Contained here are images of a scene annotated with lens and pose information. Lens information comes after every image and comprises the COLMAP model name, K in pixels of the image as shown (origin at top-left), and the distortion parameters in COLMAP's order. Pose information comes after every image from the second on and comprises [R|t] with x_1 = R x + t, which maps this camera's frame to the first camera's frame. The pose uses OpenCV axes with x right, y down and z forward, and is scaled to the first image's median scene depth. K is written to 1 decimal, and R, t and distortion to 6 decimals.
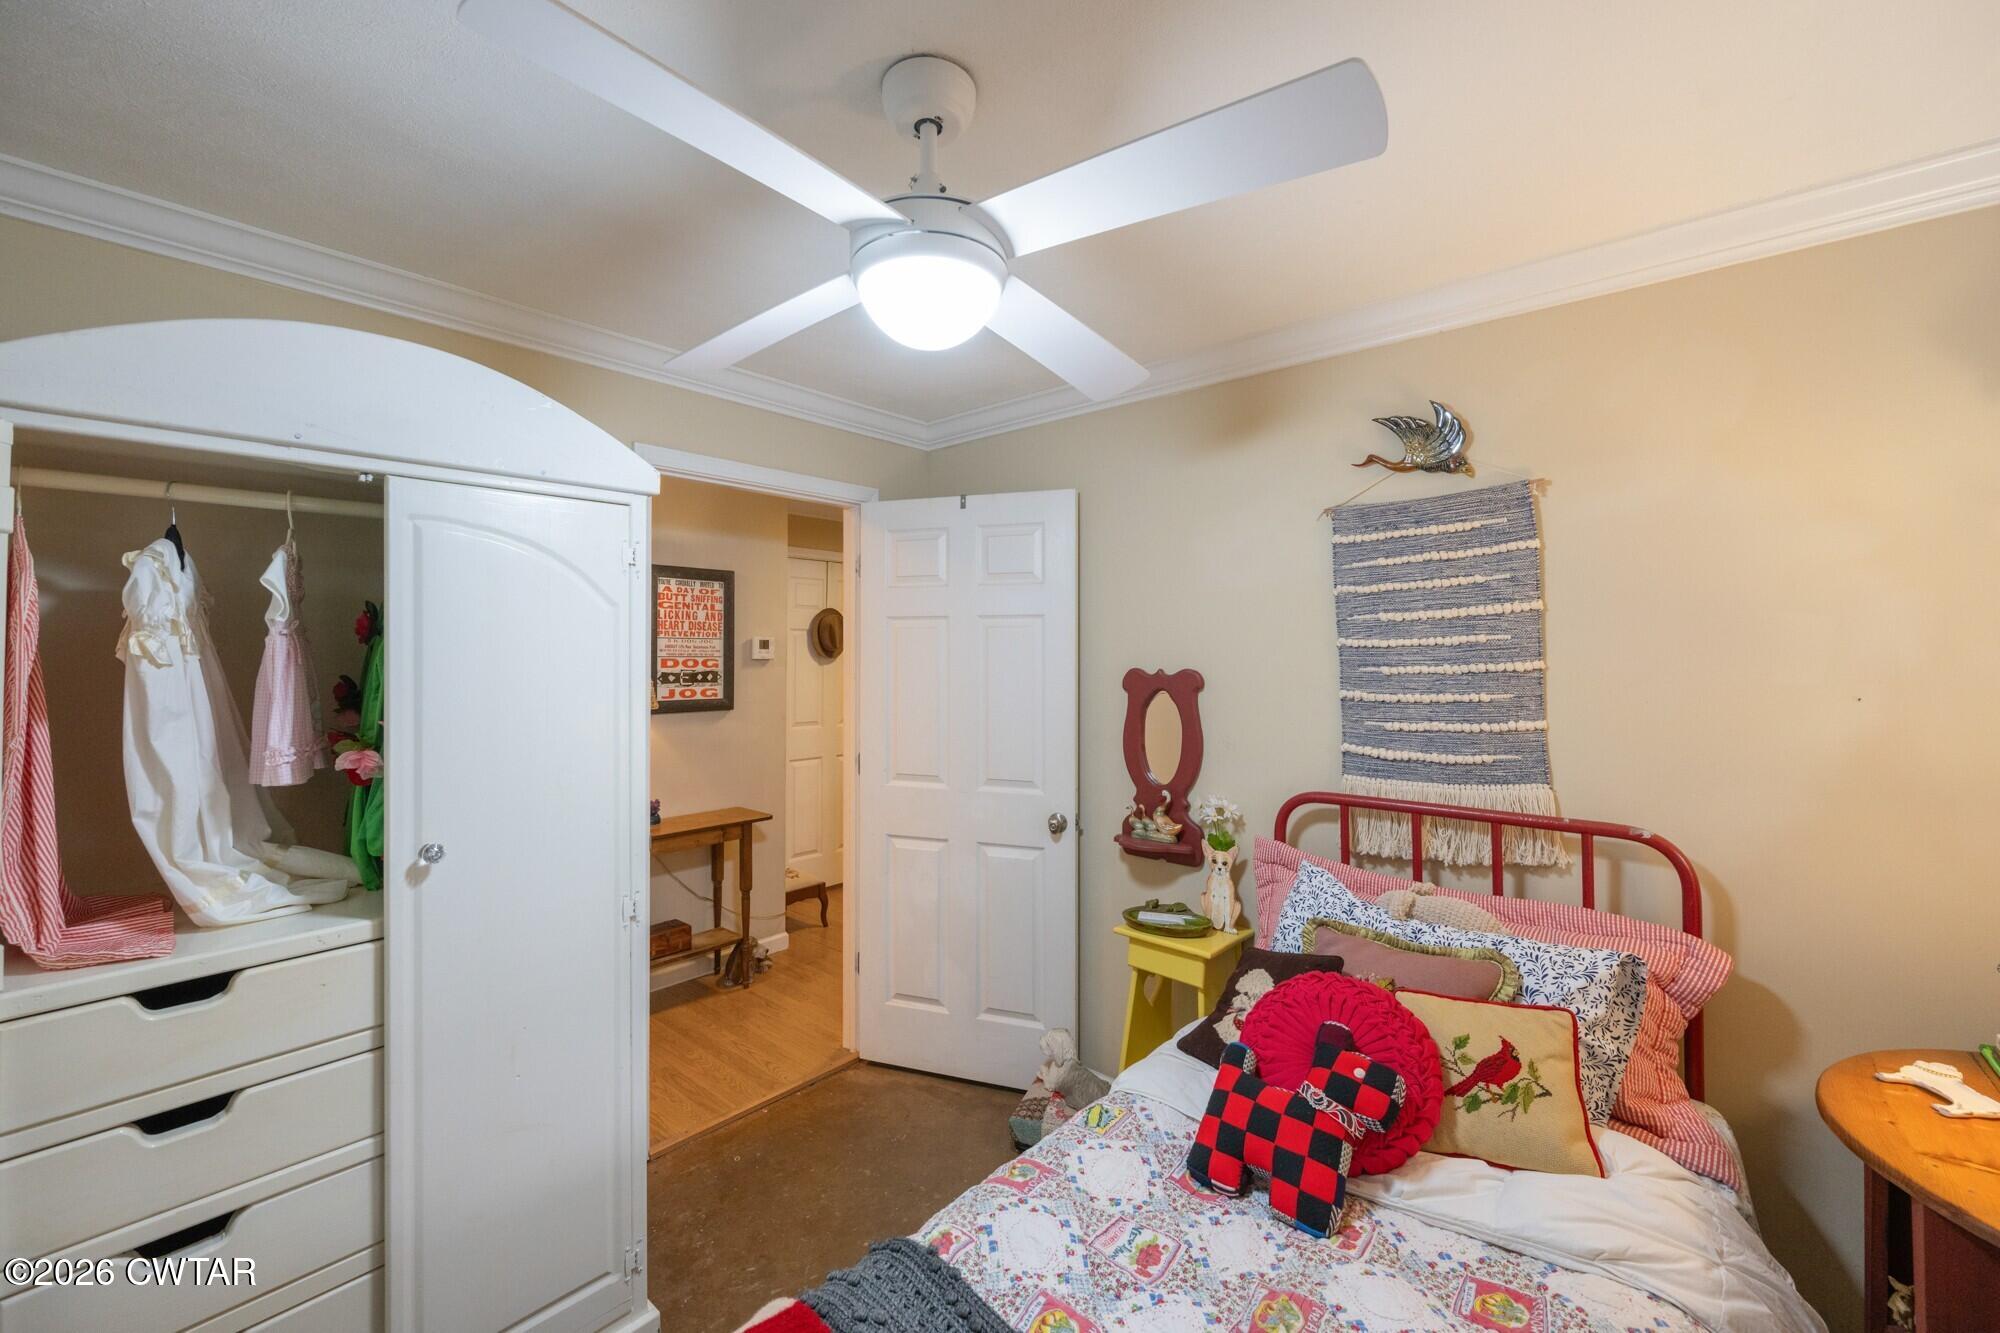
lens RADIAL K [[808.6, 0, 1005.8], [0, 808.6, 652.3], [0, 0, 1]] dist [-0.001893, -0.000108]
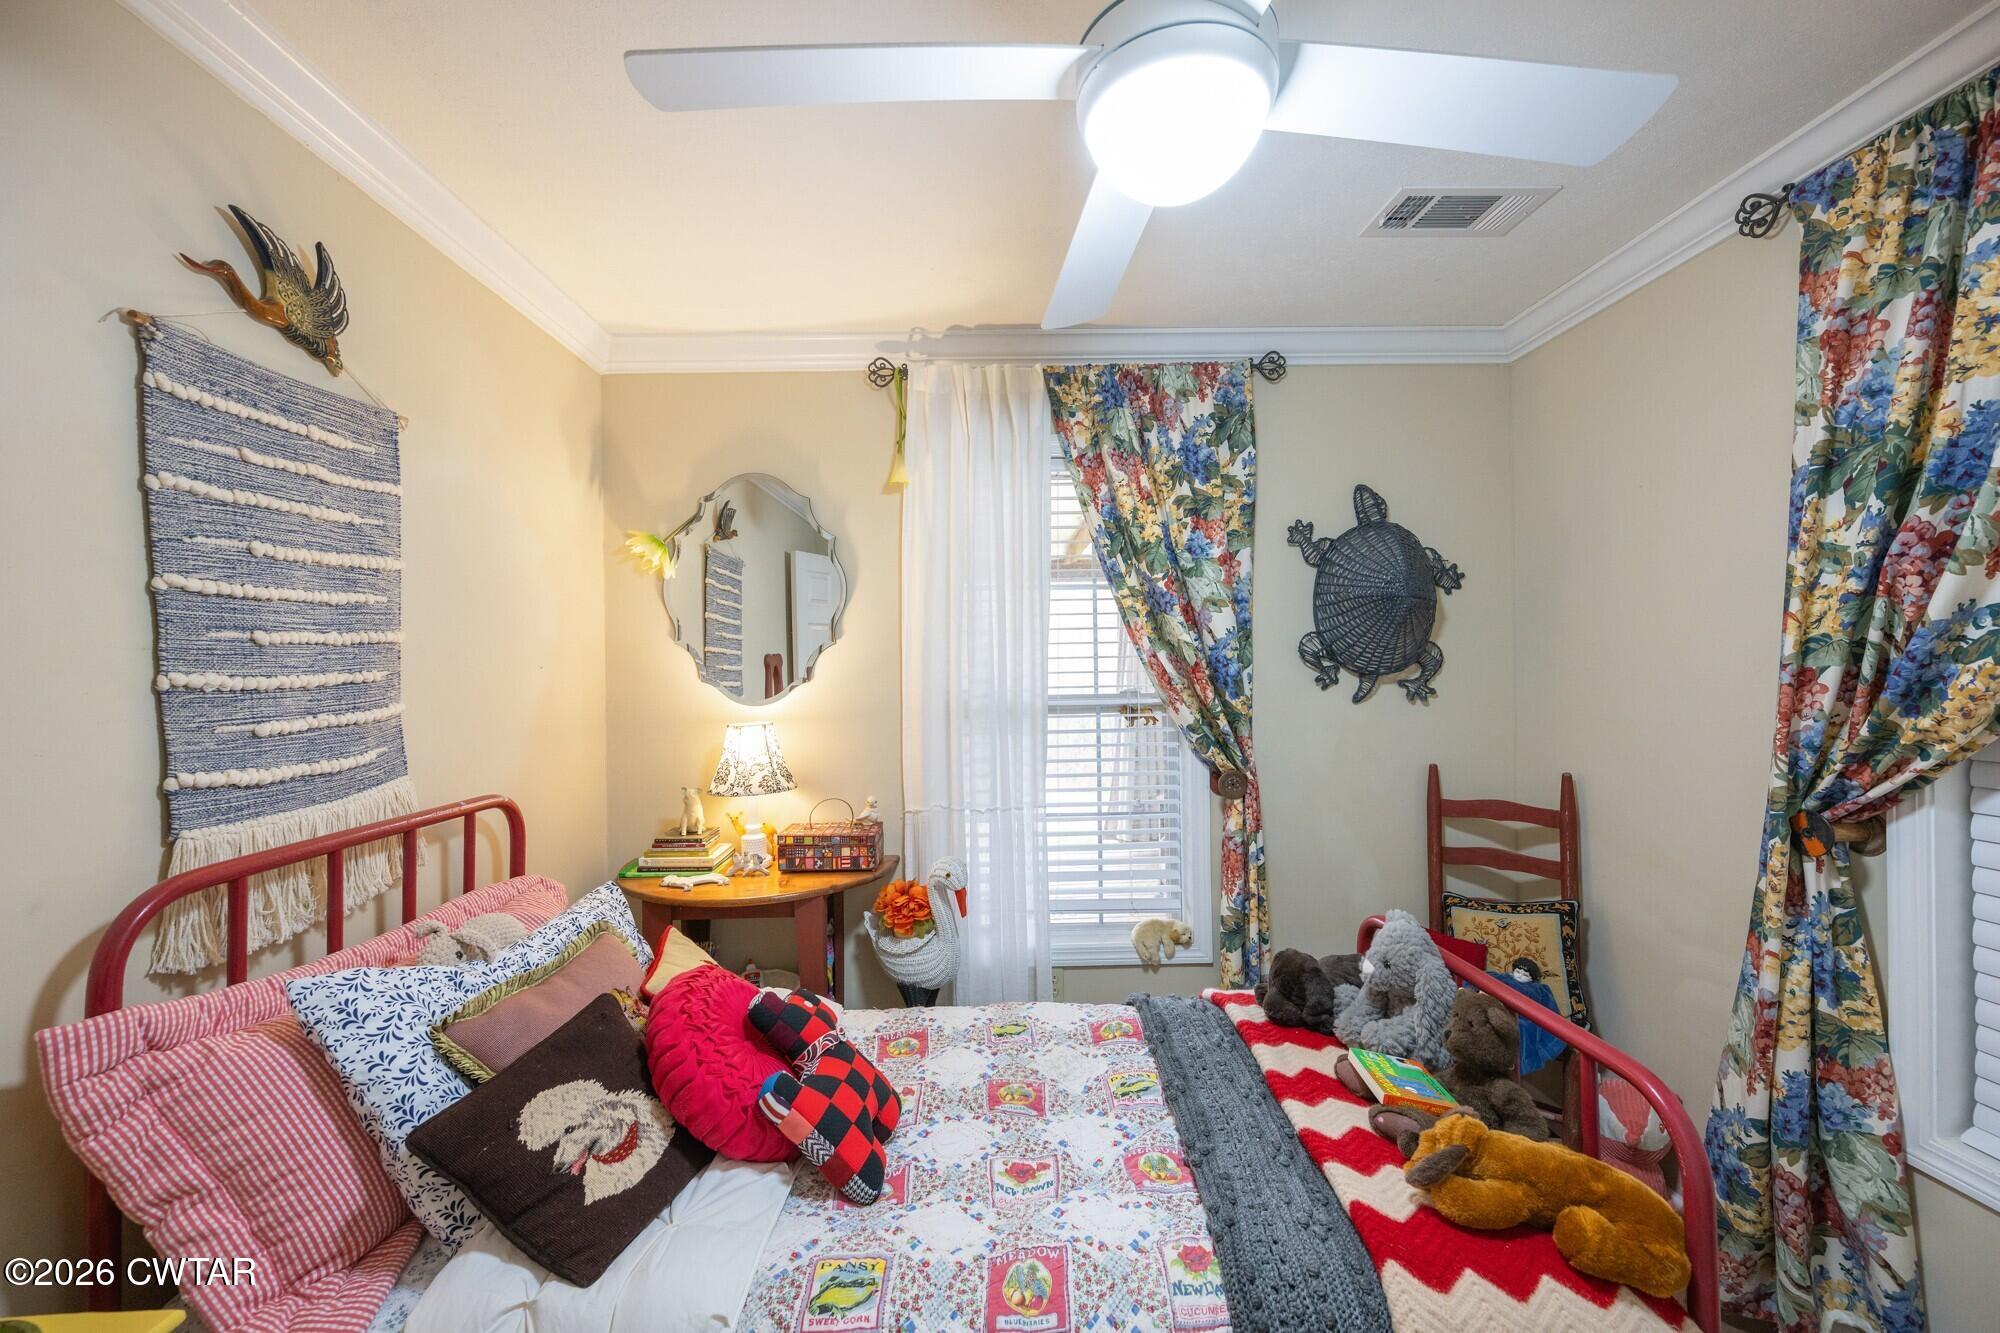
lens RADIAL K [[808.6, 0, 1005.8], [0, 808.6, 652.3], [0, 0, 1]] dist [-0.001893, -0.000108]
pose [[-0.665422, 0.023330, 0.746103, -0.360332], [0.008400, 0.999682, -0.023767, 0.054197], [-0.746420, -0.009548, -0.665407, 1.017983]]
